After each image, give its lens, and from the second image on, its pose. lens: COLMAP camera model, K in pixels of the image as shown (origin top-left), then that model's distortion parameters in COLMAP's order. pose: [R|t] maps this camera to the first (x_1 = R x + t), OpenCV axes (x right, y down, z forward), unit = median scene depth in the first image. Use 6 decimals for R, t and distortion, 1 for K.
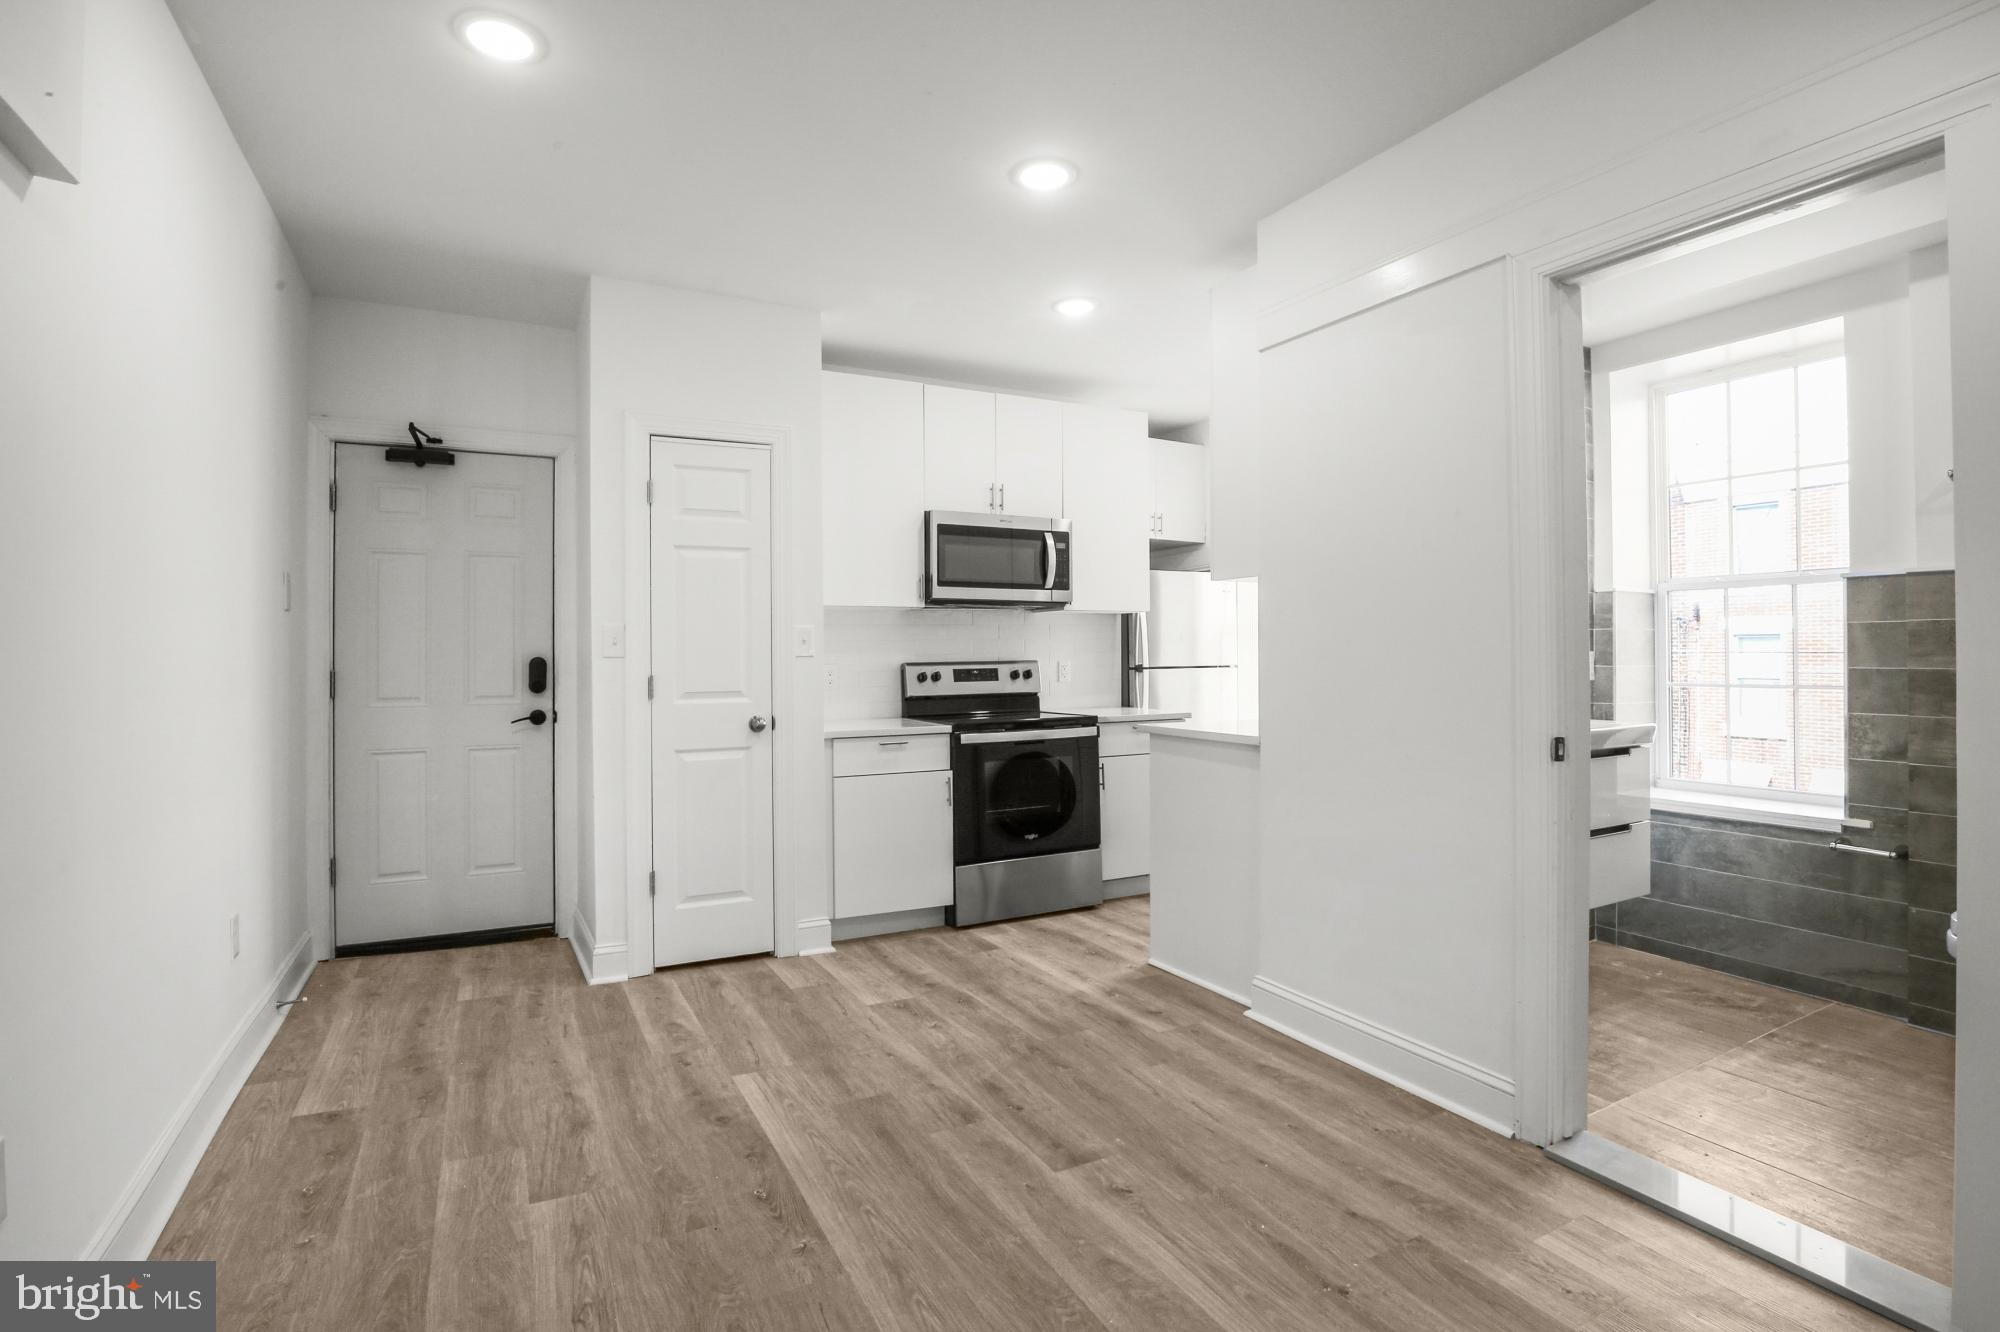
lens RADIAL K [[939.8, 0, 986.2], [0, 939.8, 650.0], [0, 0, 1]] dist [-0.030590, 0.000642]
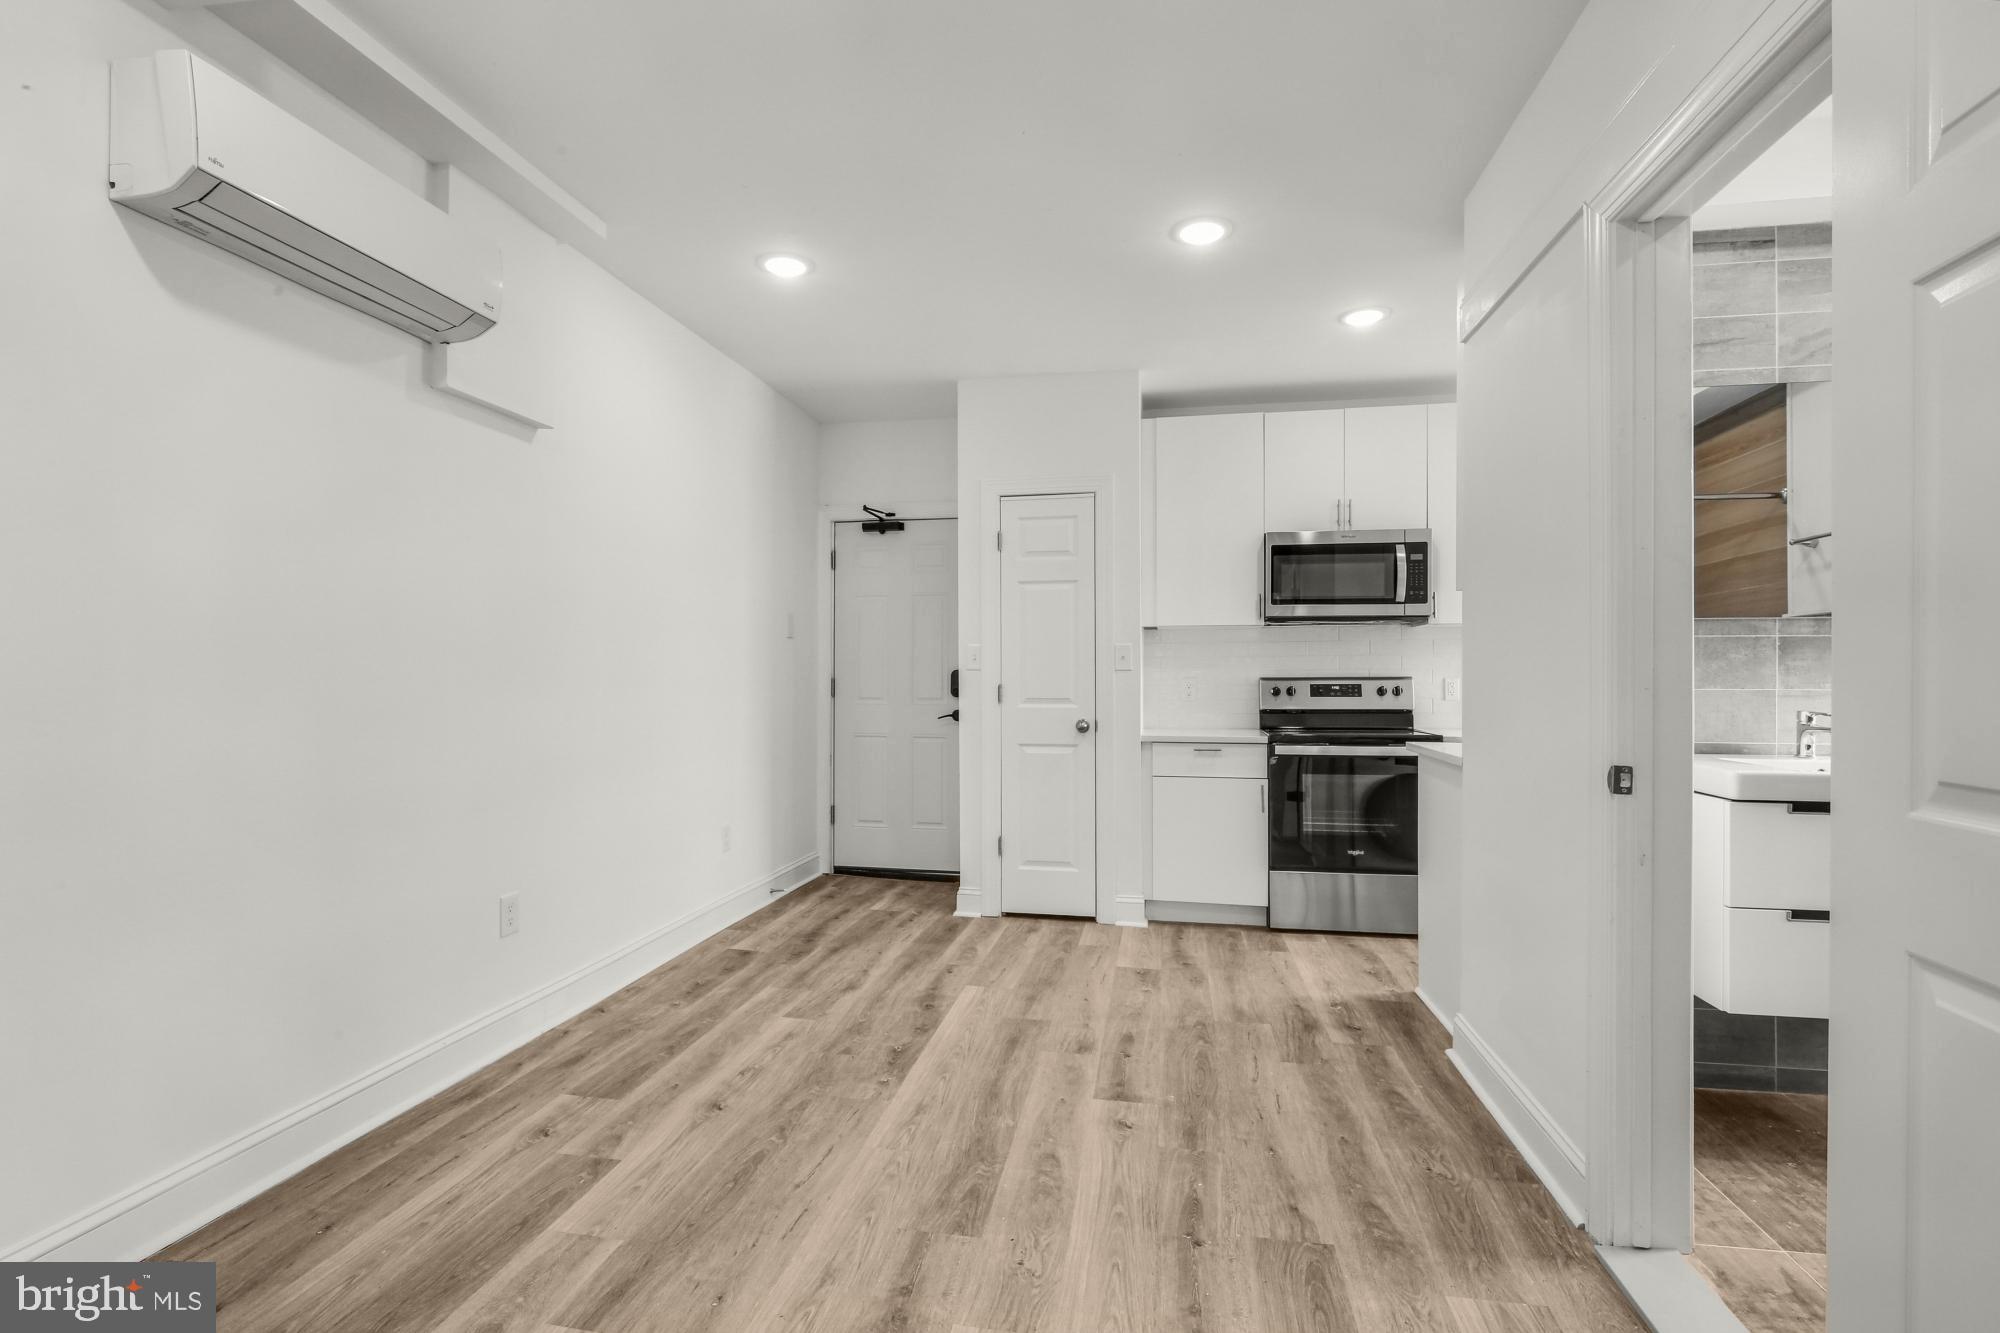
lens RADIAL K [[927.1, 0, 1005.0], [0, 927.1, 675.5], [0, 0, 1]] dist [0.000438, 0.000175]
pose [[0.795802, 0.009082, -0.605489, 0.419524], [-0.004480, 0.999948, 0.009110, 0.003904], [0.605540, -0.004538, 0.795802, -0.009617]]
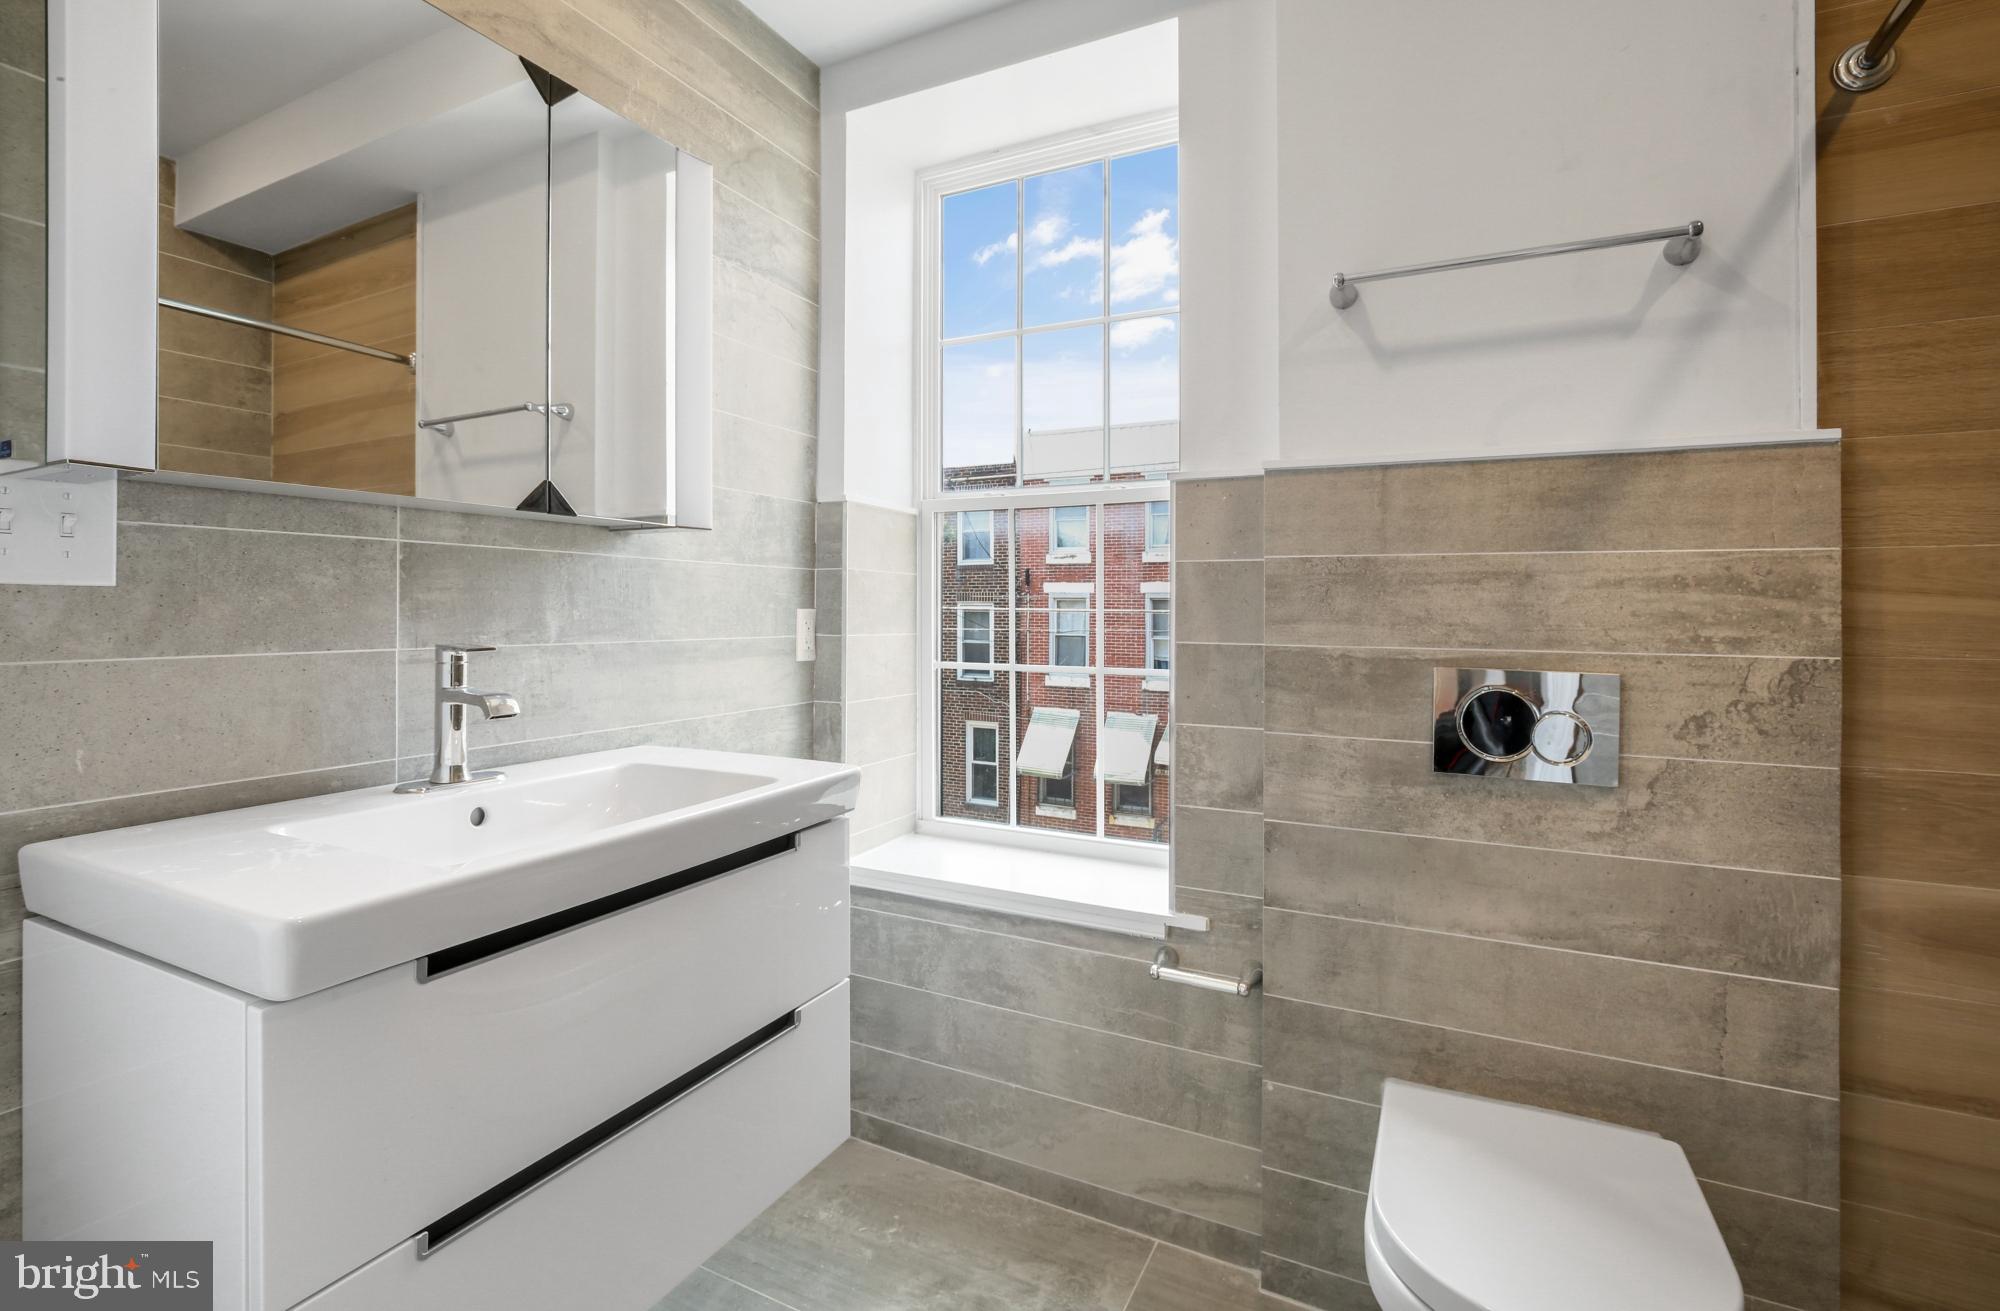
lens RADIAL K [[923.5, 0, 998.0], [0, 923.5, 598.9], [0, 0, 1]] dist [-0.002931, -0.000295]
pose [[0.815596, 0.017194, 0.578366, 0.443795], [-0.012154, 0.999847, -0.012585, 0.001065], [-0.578494, 0.003235, 0.815680, 0.507686]]
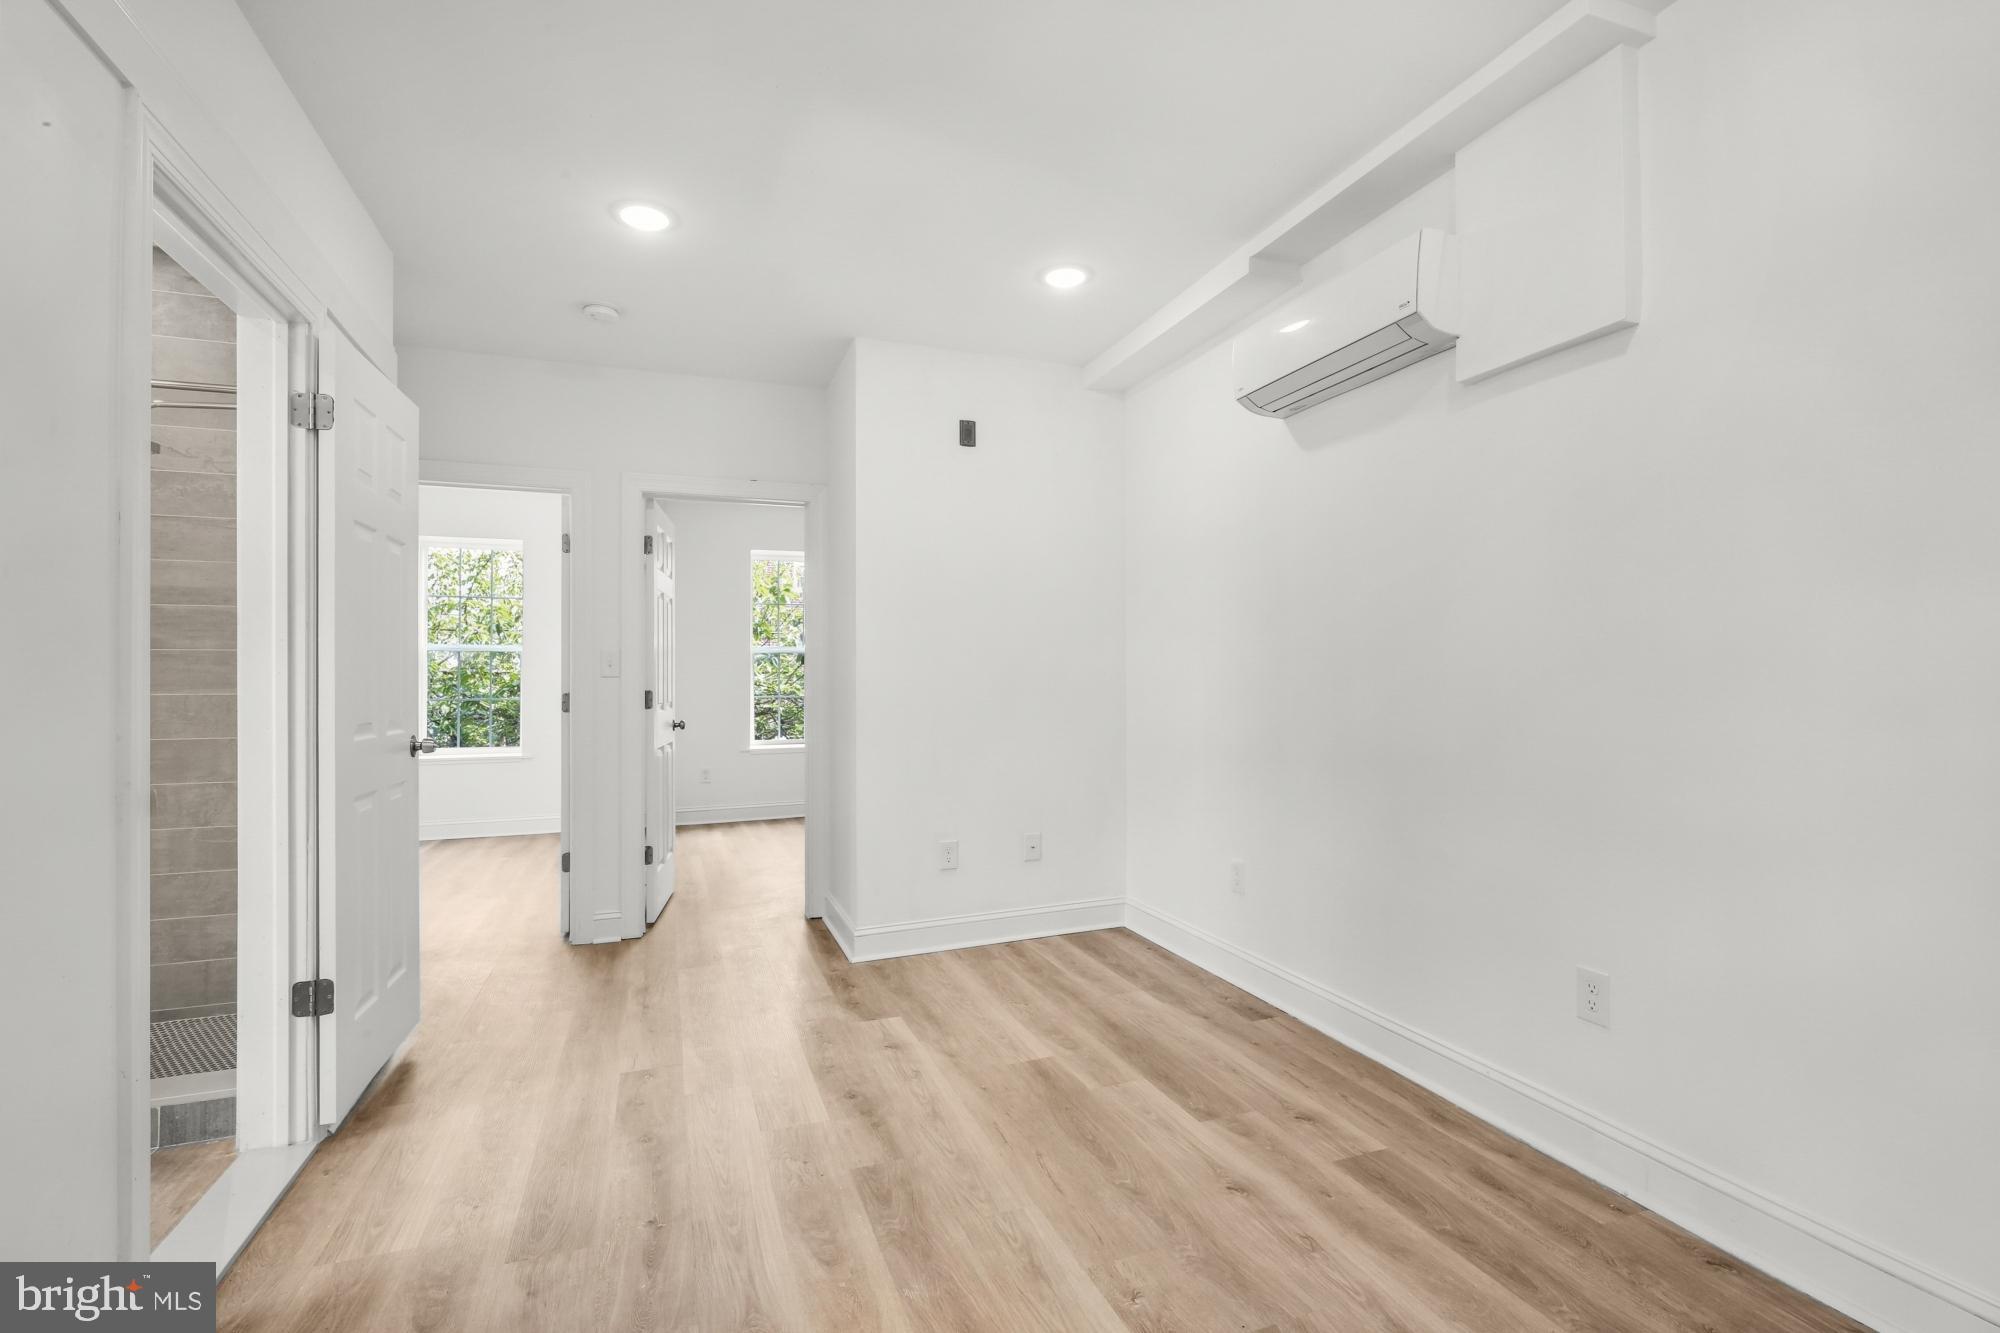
lens RADIAL K [[927.1, 0, 1005.0], [0, 927.1, 675.5], [0, 0, 1]] dist [0.000438, 0.000175]
pose [[-0.992480, 0.011111, 0.121900, -0.098384], [0.010023, 0.999904, -0.009536, 0.011646], [-0.121994, -0.008242, -0.992497, 1.017182]]
